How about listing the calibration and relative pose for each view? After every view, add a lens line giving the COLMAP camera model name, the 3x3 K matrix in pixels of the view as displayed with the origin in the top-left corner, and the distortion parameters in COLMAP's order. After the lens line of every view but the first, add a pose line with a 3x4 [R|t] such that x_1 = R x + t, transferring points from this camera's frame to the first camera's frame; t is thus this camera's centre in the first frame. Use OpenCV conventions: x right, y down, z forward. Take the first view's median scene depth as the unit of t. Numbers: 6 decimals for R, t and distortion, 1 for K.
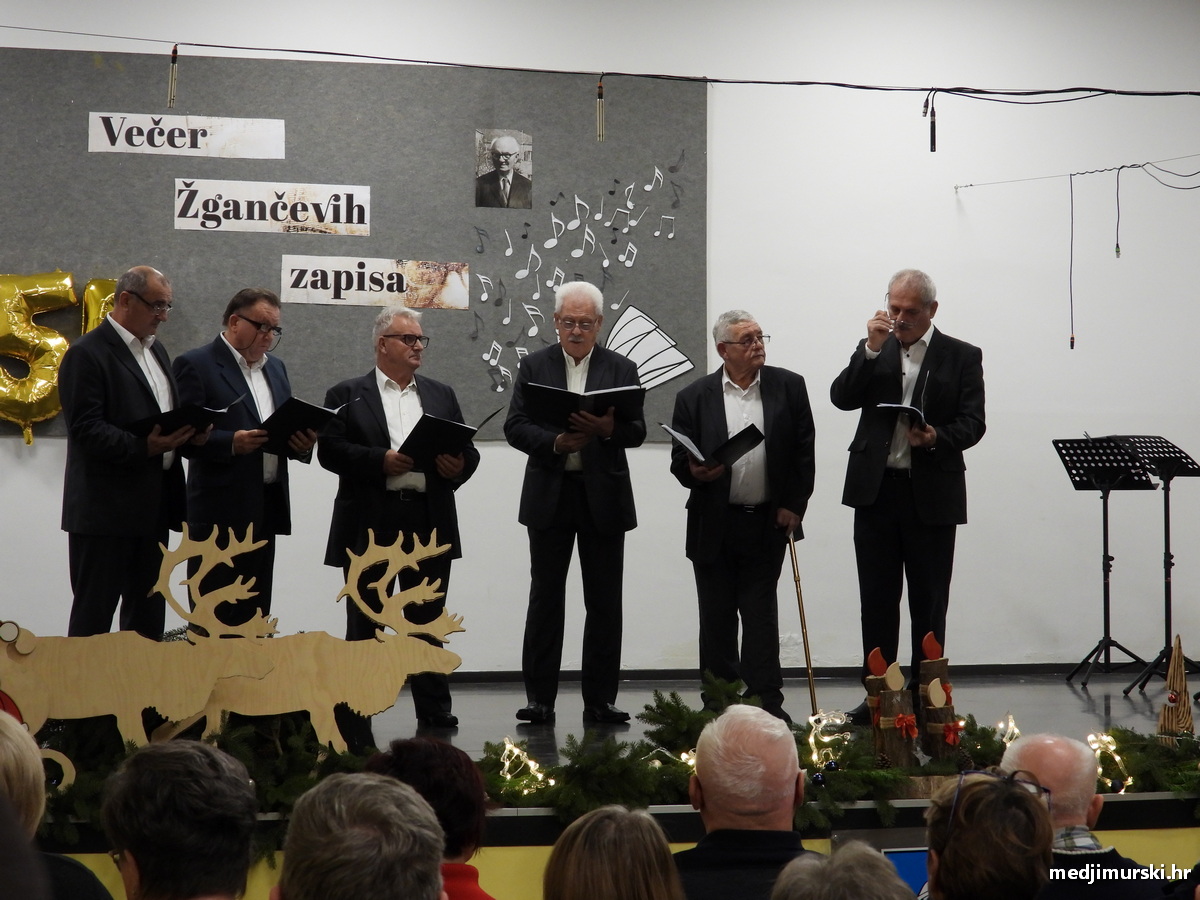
lens RADIAL K [[3179.9, 0, 600.0], [0, 3179.9, 449.9], [0, 0, 1]] dist [-0.009993, 0.000000]
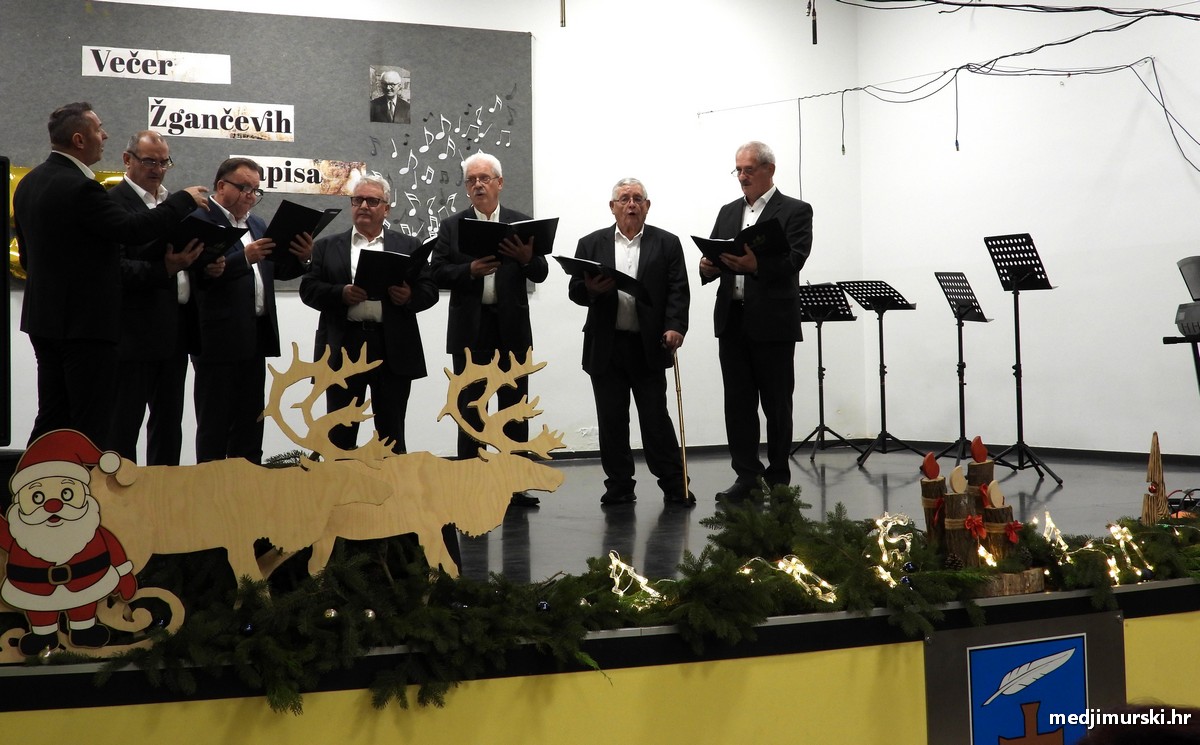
lens RADIAL K [[1734.1, 0, 598.2], [0, 1734.1, 318.2], [0, 0, 1]] dist [-0.006013, 0.000000]
pose [[0.986777, -0.011828, 0.161653, -0.070734], [0.011525, 0.999930, 0.002812, 0.008509], [-0.161674, -0.000912, 0.986844, 0.266895]]
